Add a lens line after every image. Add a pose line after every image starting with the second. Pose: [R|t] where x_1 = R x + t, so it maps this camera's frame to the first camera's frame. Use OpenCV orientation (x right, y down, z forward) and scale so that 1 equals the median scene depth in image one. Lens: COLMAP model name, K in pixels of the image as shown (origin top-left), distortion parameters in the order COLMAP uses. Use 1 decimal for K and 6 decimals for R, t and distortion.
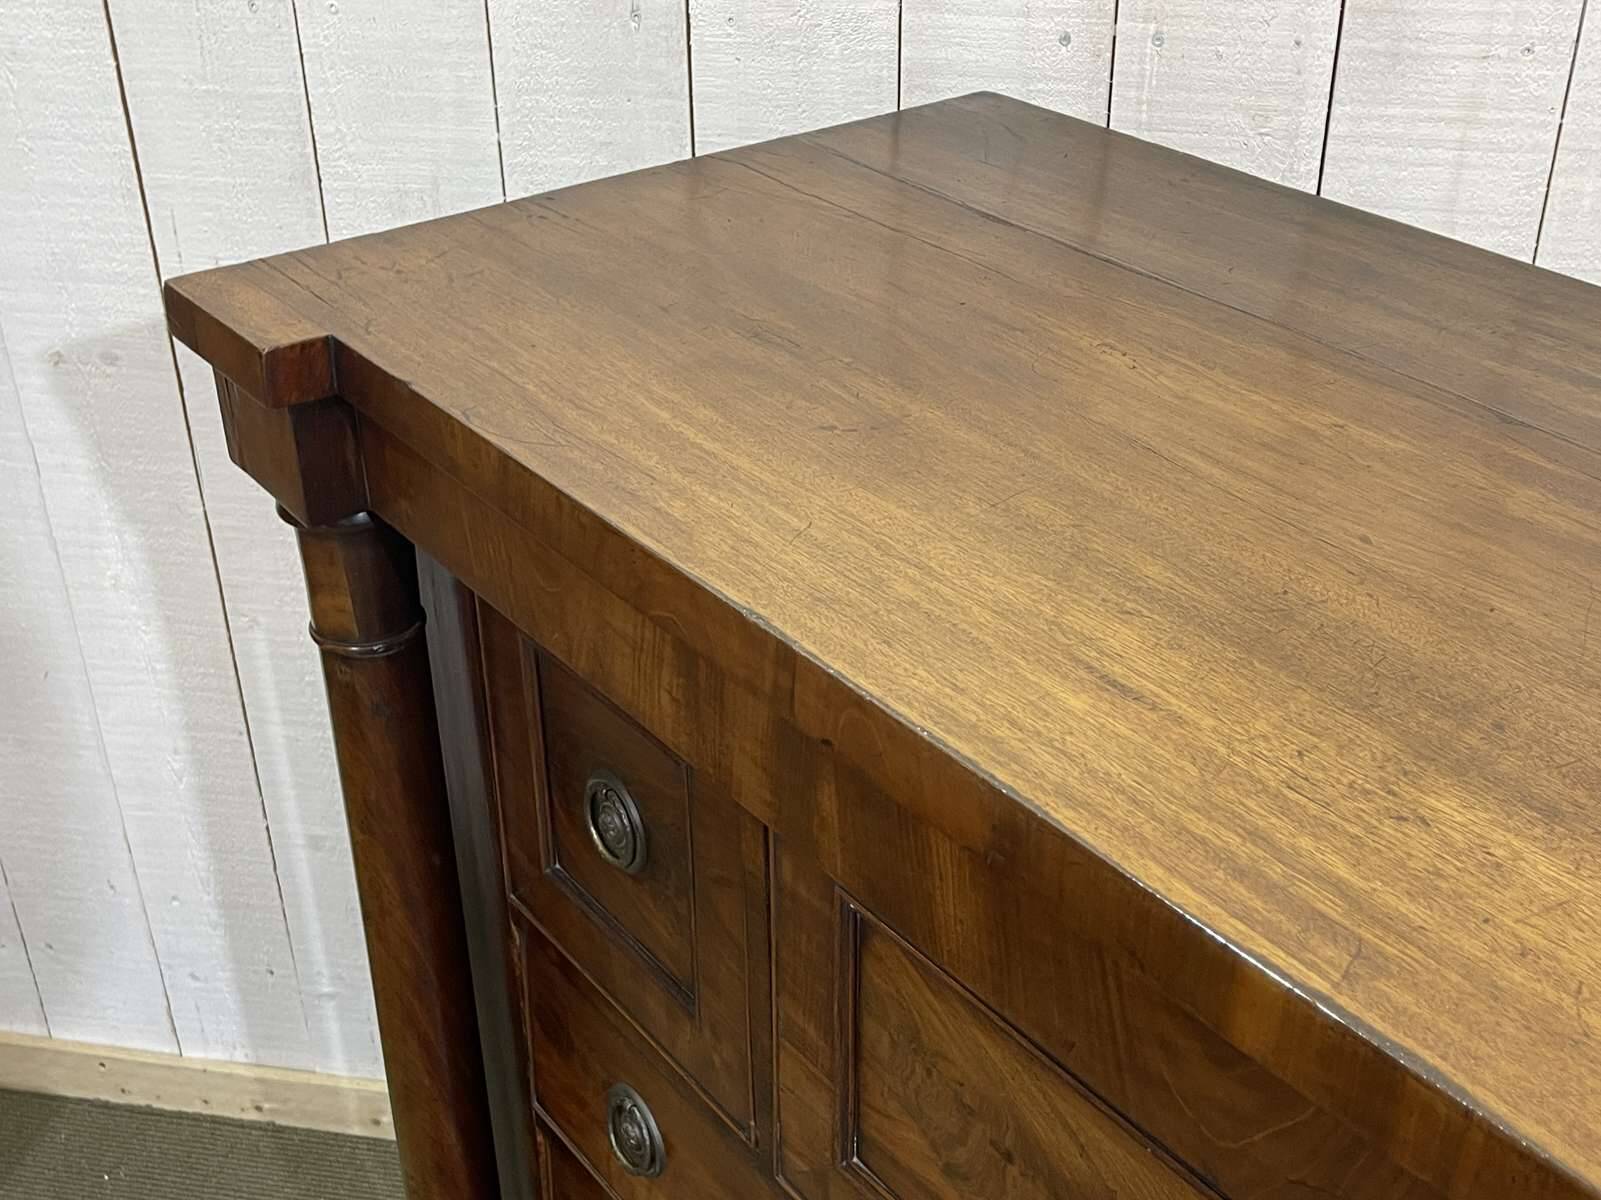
lens RADIAL K [[2000.5, 0, 829.4], [0, 2000.5, 606.9], [0, 0, 1]] dist [0.132634, -0.405422]
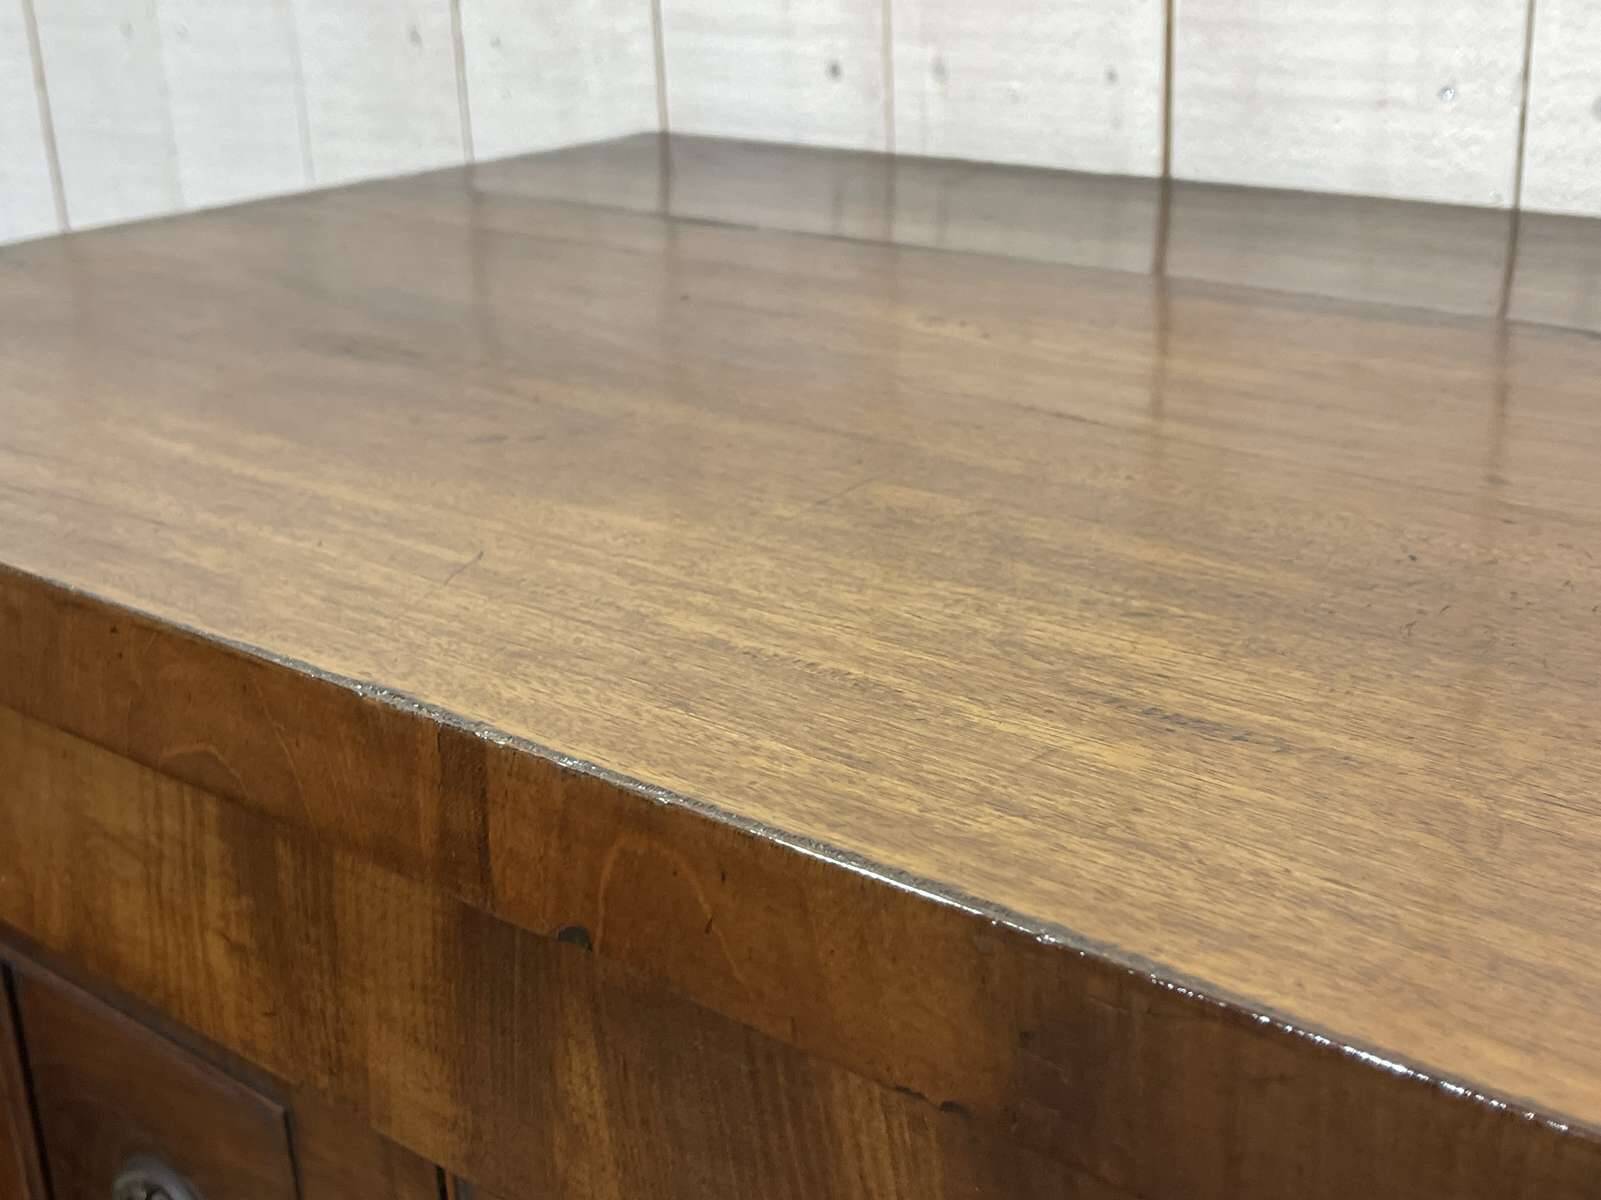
lens RADIAL K [[2136.6, 0, 847.8], [0, 2136.6, 596.3], [0, 0, 1]] dist [0.175935, -0.760501]
pose [[0.977797, -0.098355, 0.185041, -0.022101], [0.131225, 0.975831, -0.174737, 0.083054], [-0.163382, 0.195139, 0.967071, 0.496037]]
